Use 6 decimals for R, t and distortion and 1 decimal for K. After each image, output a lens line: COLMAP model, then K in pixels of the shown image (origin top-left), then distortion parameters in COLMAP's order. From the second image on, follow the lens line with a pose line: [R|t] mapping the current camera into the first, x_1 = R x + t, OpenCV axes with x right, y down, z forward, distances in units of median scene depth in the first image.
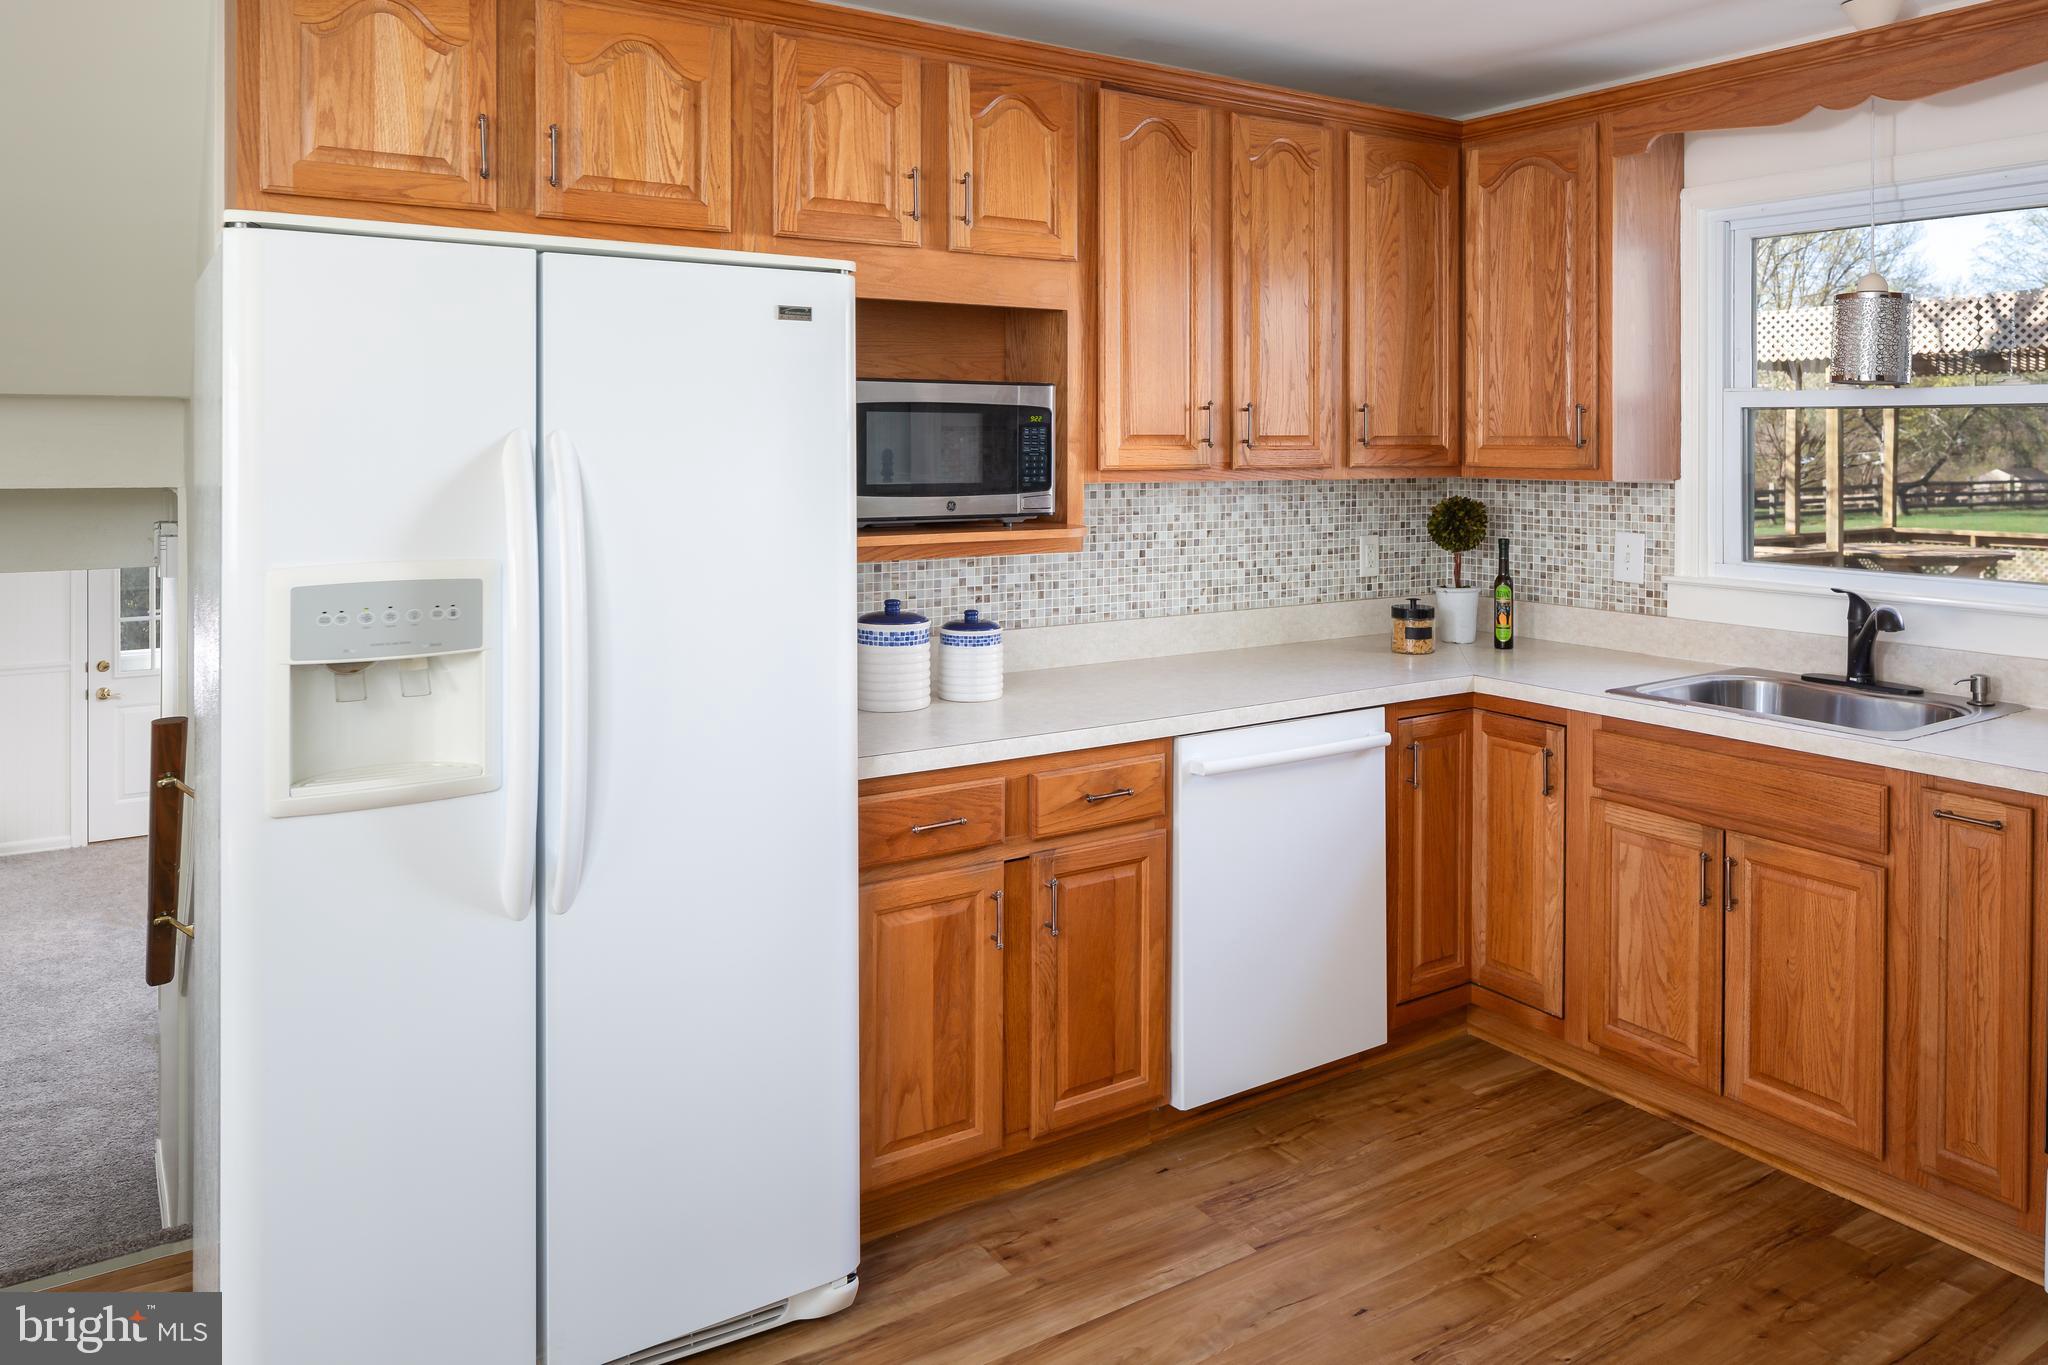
lens RADIAL K [[1423.4, 0, 1065.9], [0, 1423.4, 479.3], [0, 0, 1]] dist [-0.008870, 0.003532]
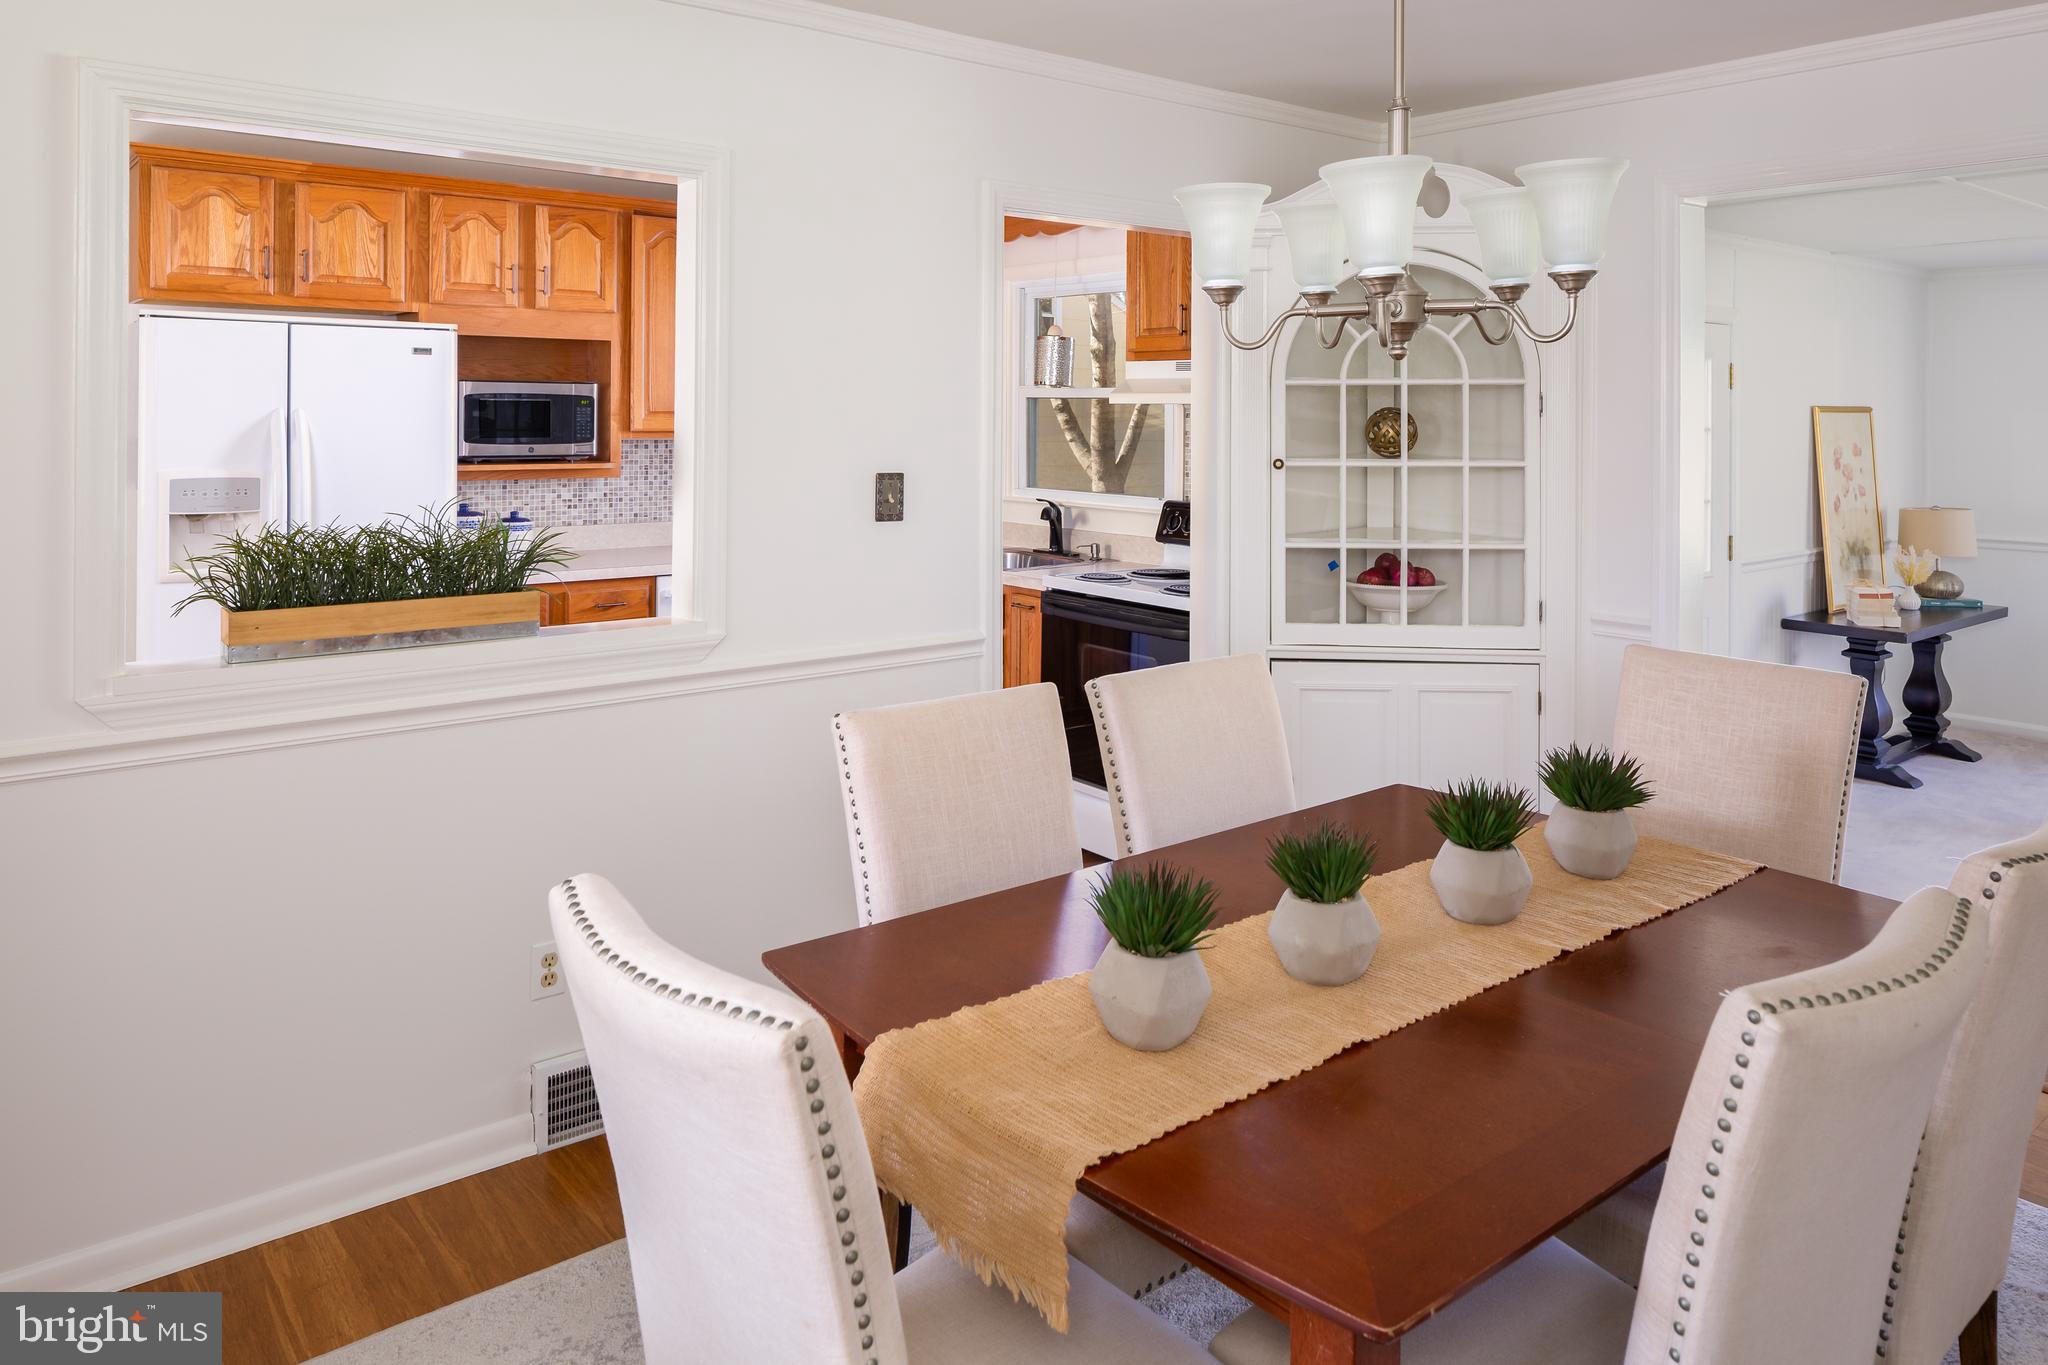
lens RADIAL K [[1423.4, 0, 1002.0], [0, 1423.4, 463.0], [0, 0, 1]] dist [-0.008870, 0.003532]
pose [[0.998269, 0.004747, 0.058620, 0.407827], [-0.005299, 0.999943, 0.009273, 0.015448], [-0.058573, -0.009568, 0.998237, -0.847680]]
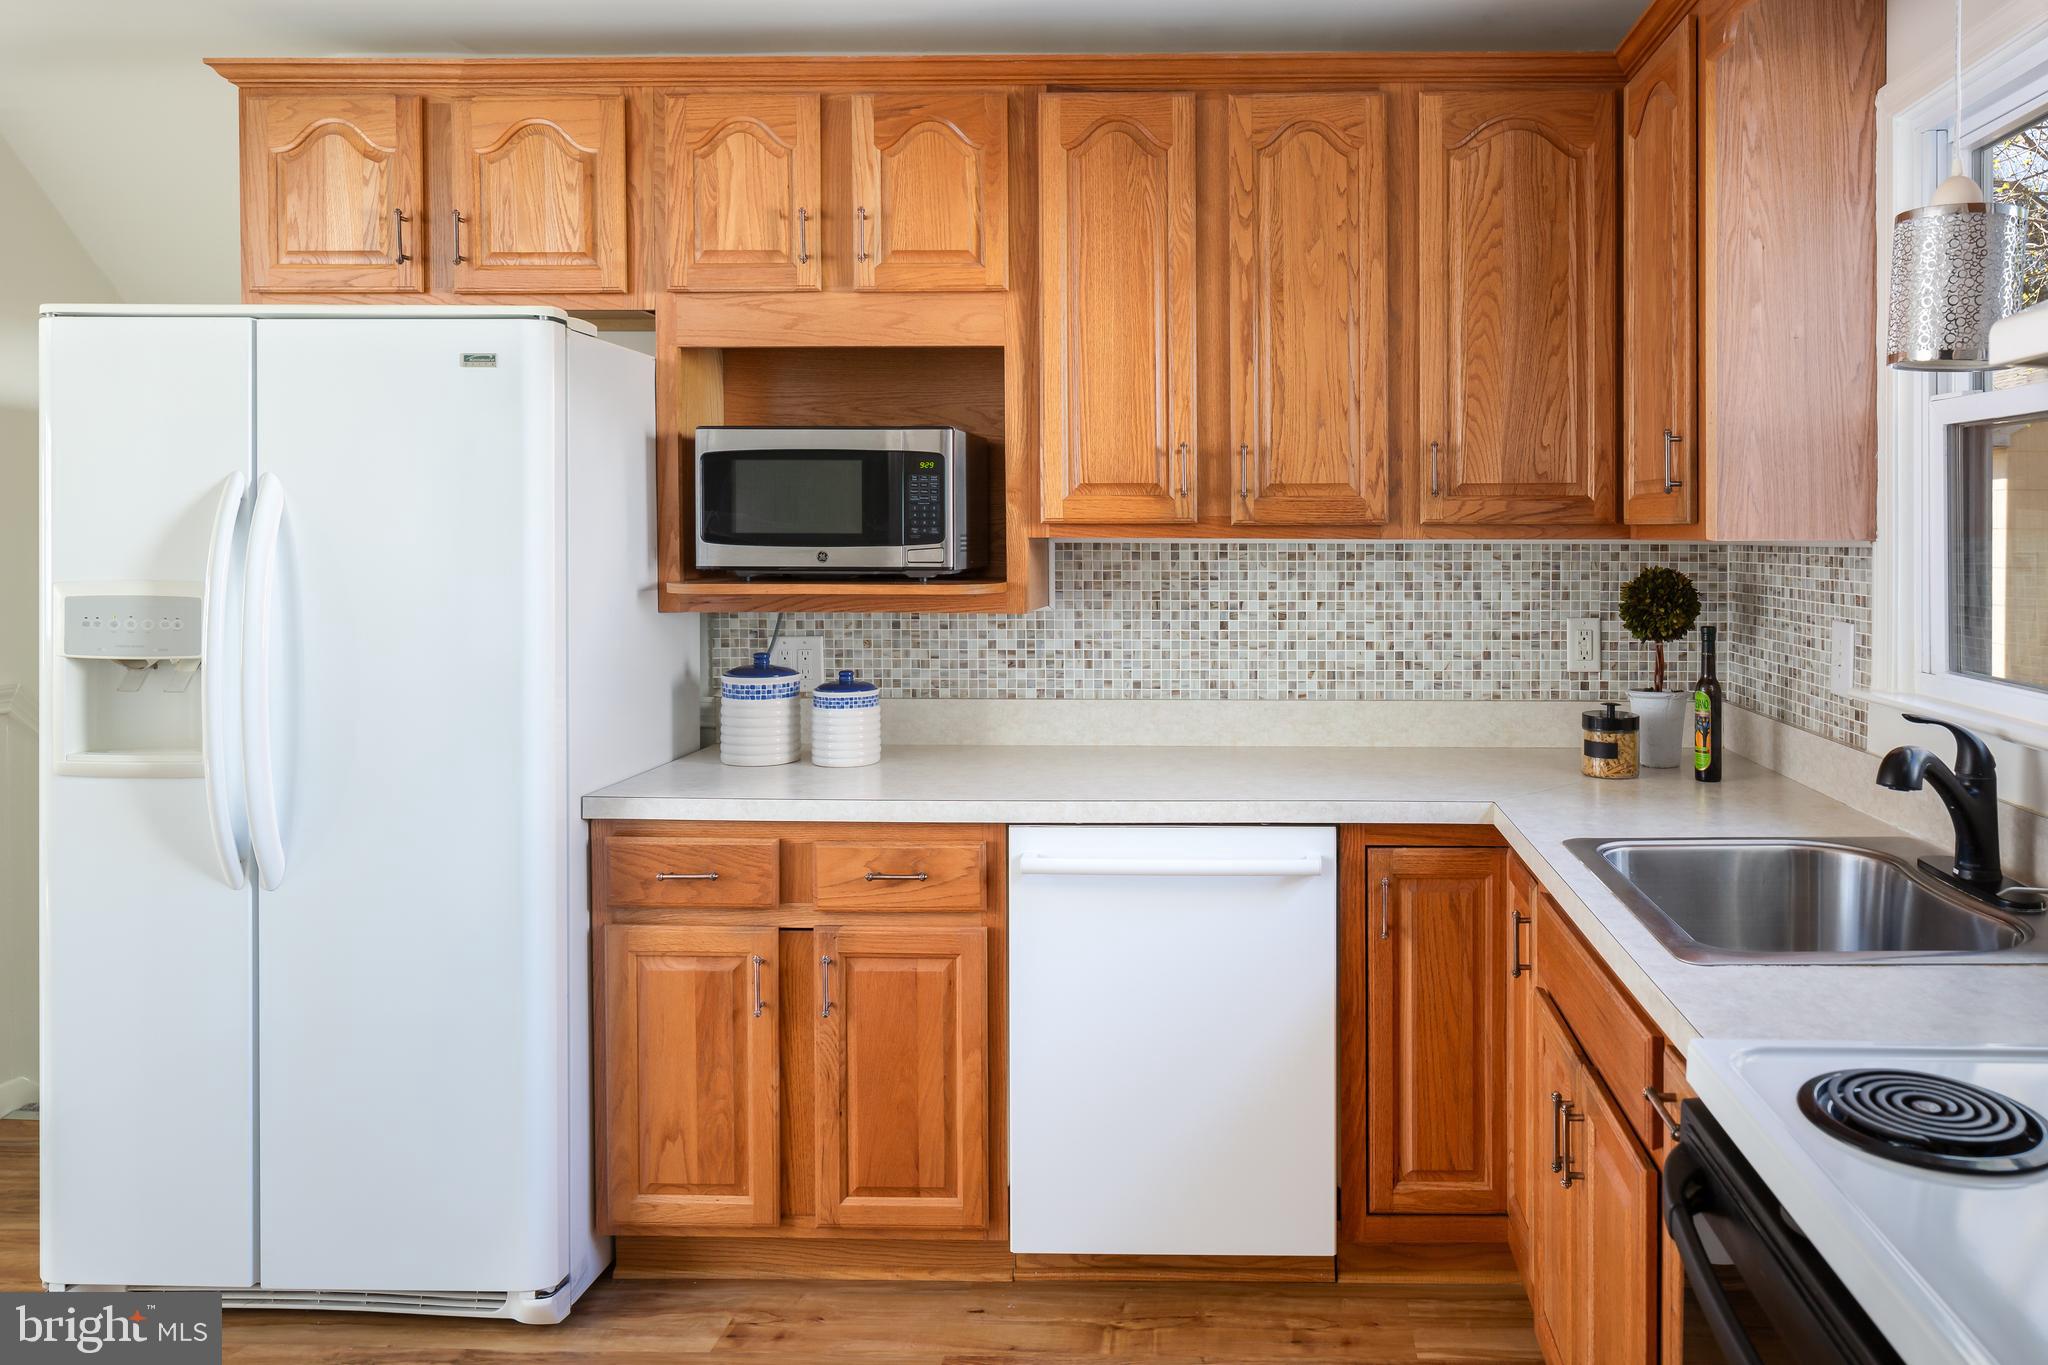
lens RADIAL K [[1423.4, 0, 1210.6], [0, 1423.4, 591.4], [0, 0, 1]] dist [-0.008870, 0.003532]
pose [[0.819712, 0.023592, -0.572289, 0.672936], [-0.016680, 0.999711, 0.017320, 0.020826], [0.572532, -0.004651, 0.819869, 0.355802]]
